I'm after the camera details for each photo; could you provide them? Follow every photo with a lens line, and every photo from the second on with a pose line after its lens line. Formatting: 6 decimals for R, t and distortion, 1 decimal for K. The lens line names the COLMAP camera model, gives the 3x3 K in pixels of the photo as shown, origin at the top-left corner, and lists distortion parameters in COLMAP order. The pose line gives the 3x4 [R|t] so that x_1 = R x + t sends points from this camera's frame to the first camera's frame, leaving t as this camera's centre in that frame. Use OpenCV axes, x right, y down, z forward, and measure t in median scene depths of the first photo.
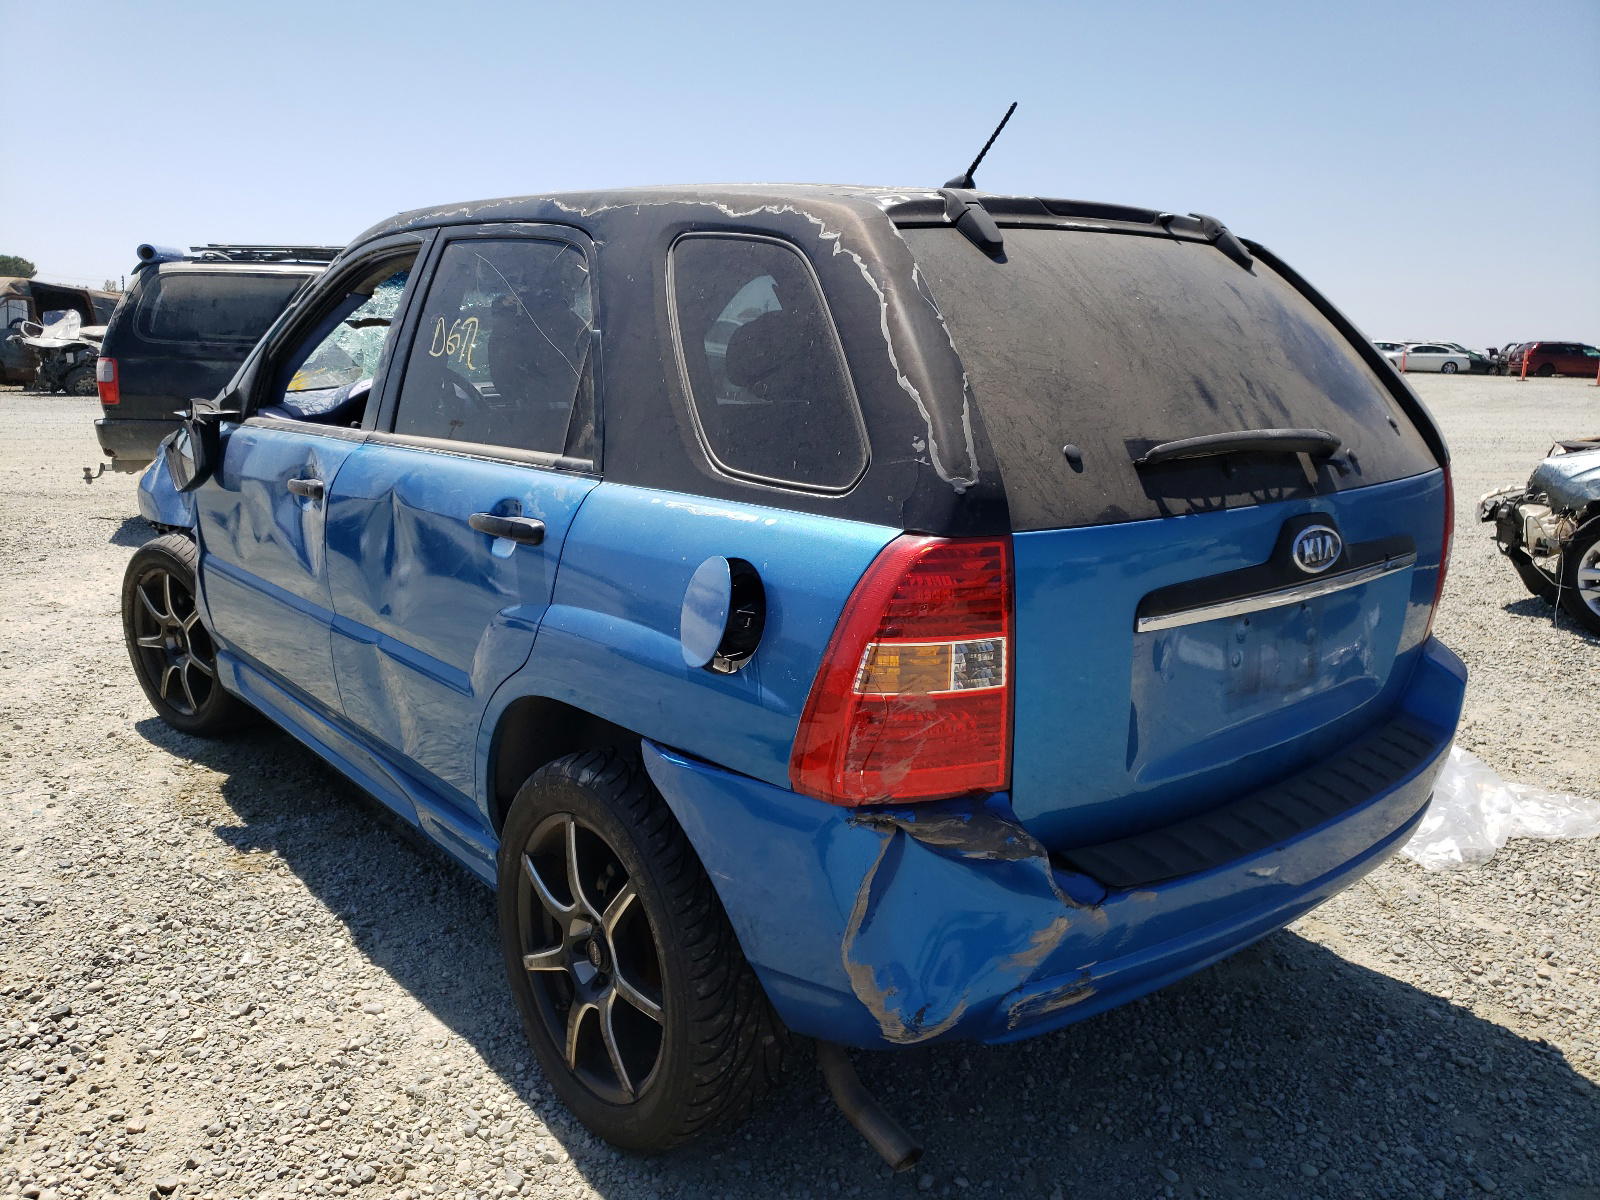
lens RADIAL K [[1196.5, 0, 800.0], [0, 1196.5, 600.0], [0, 0, 1]] dist [0.075282, -0.001605]
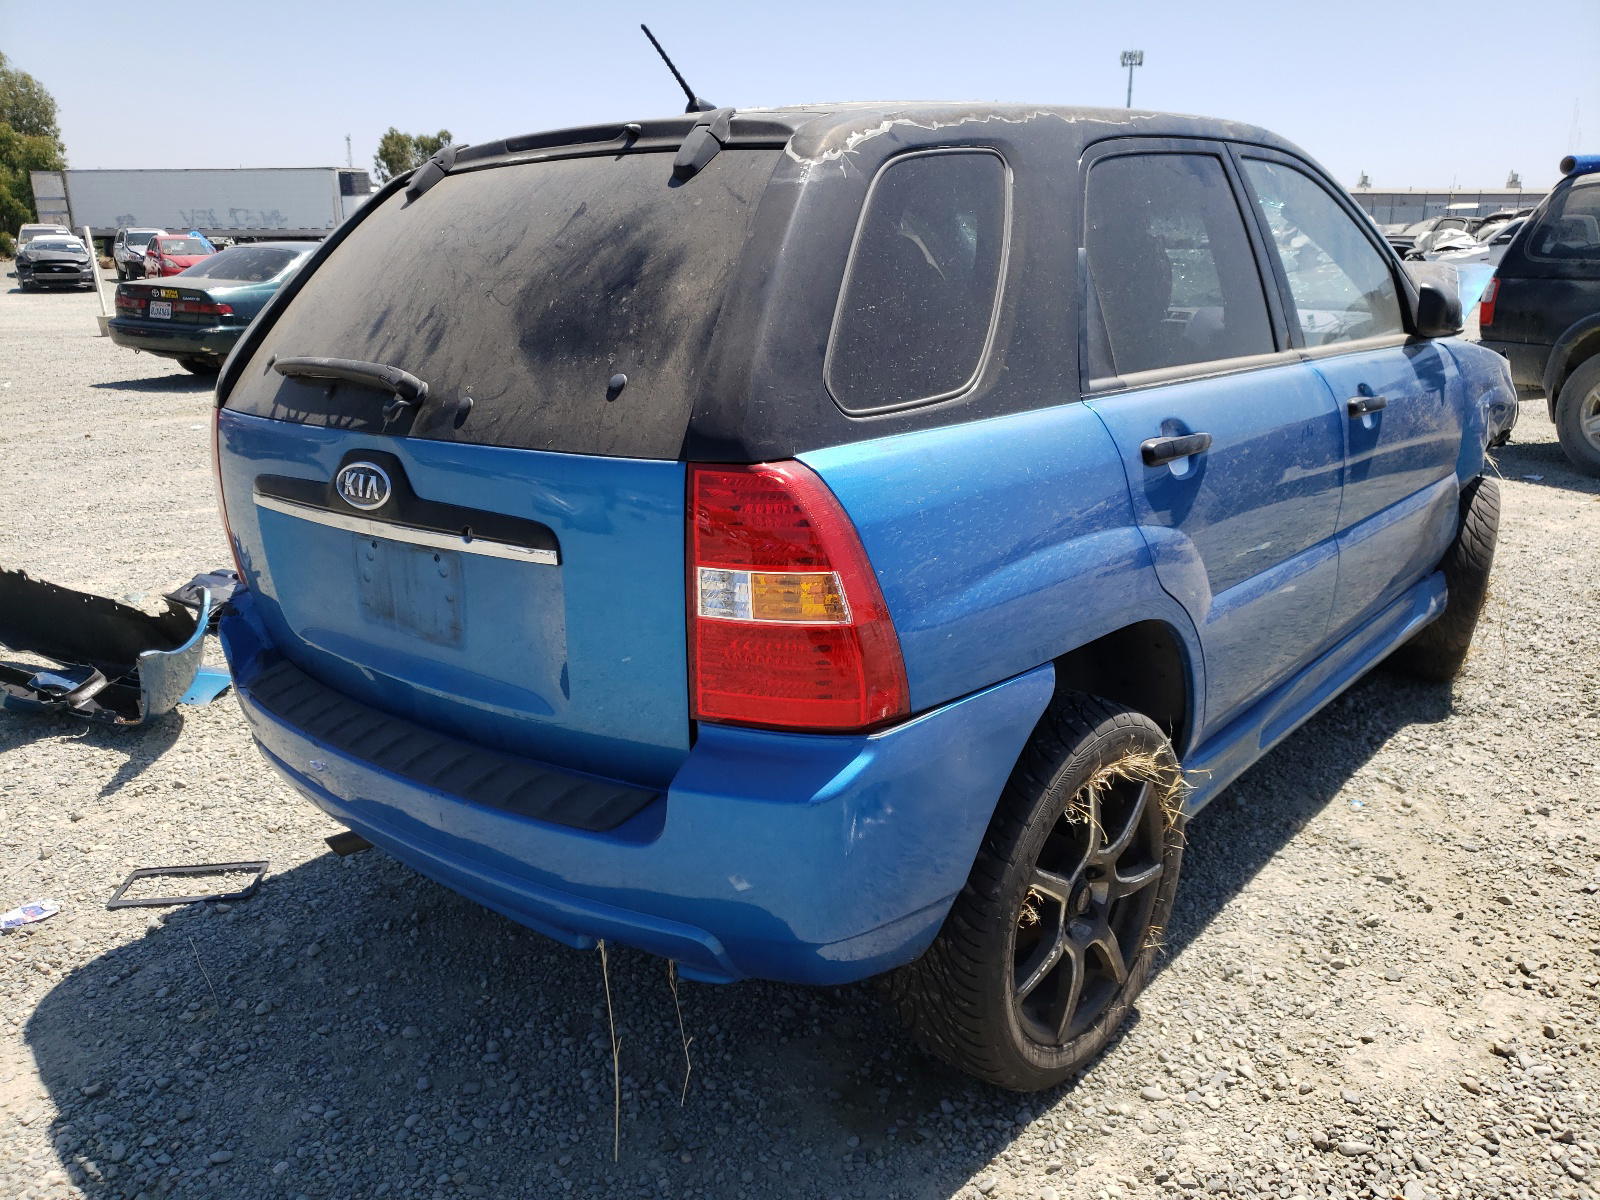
lens RADIAL K [[1196.5, 0, 800.0], [0, 1196.5, 600.0], [0, 0, 1]] dist [0.075282, -0.001605]
pose [[0.163889, 0.246683, -0.955138, 1.455479], [-0.187717, 0.958336, 0.215299, -0.232975], [0.968454, 0.144010, 0.203367, 1.155460]]
